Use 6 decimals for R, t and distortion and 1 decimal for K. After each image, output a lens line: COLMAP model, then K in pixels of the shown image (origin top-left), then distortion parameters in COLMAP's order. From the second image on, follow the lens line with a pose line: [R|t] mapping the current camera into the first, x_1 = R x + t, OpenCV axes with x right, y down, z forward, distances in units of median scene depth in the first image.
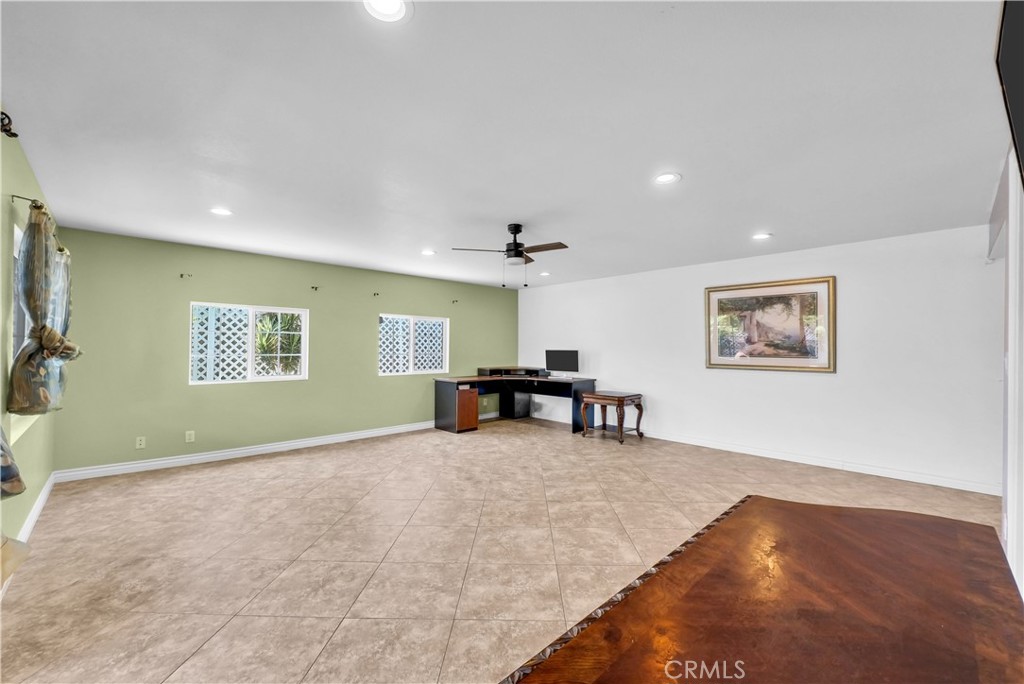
lens RADIAL K [[419.8, 0, 517.6], [0, 419.8, 340.8], [0, 0, 1]] dist [-0.000307, 0.000805]
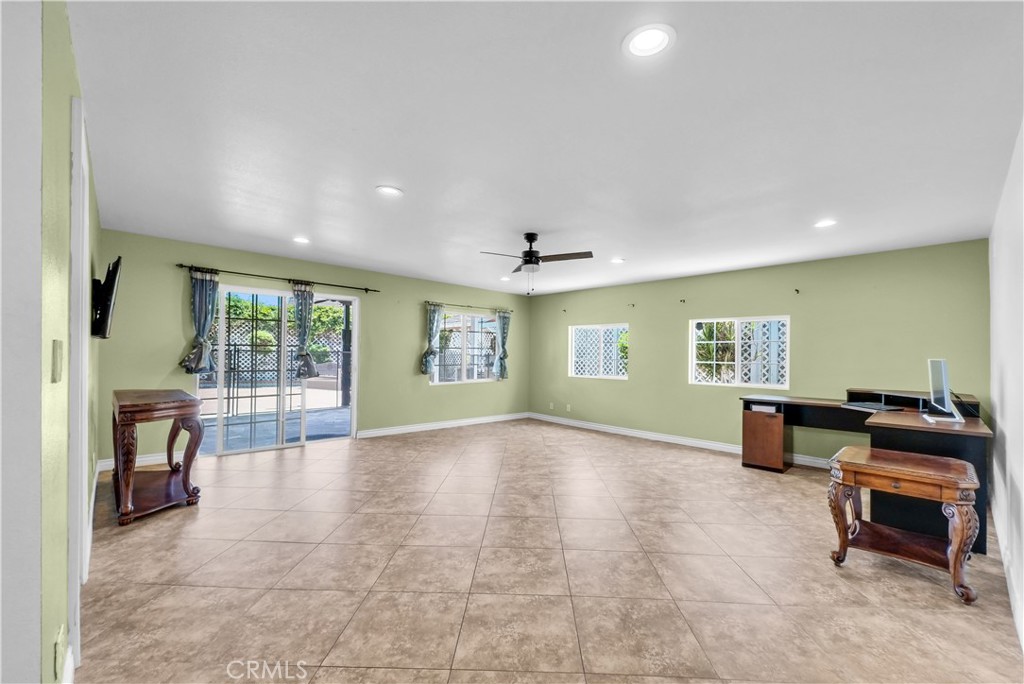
lens RADIAL K [[419.8, 0, 511.9], [0, 419.8, 349.0], [0, 0, 1]] dist [-0.000307, 0.000805]
pose [[-0.013732, -0.017880, -0.999746, 0.926072], [0.004689, 0.999828, -0.017946, 0.026631], [0.999895, -0.004935, -0.013646, 0.864325]]
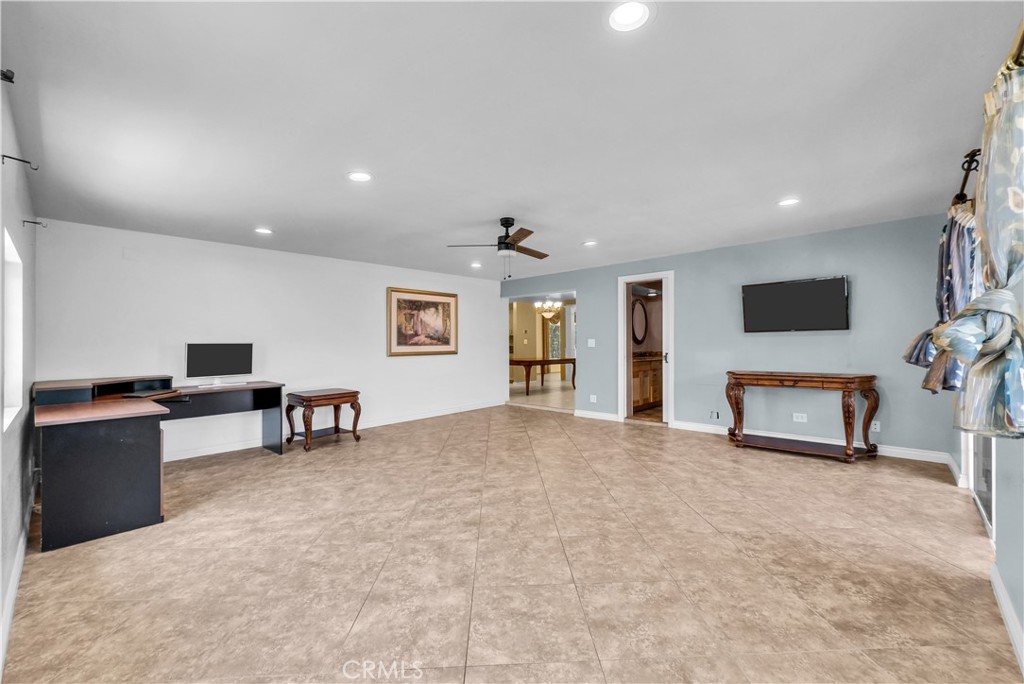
lens RADIAL K [[419.8, 0, 503.1], [0, 419.8, 344.0], [0, 0, 1]] dist [-0.000307, 0.000805]
pose [[-0.039261, -0.012776, 0.999147, -0.923864], [-0.008787, 0.999884, 0.012440, 0.016773], [-0.999190, -0.008291, -0.039369, 0.934750]]
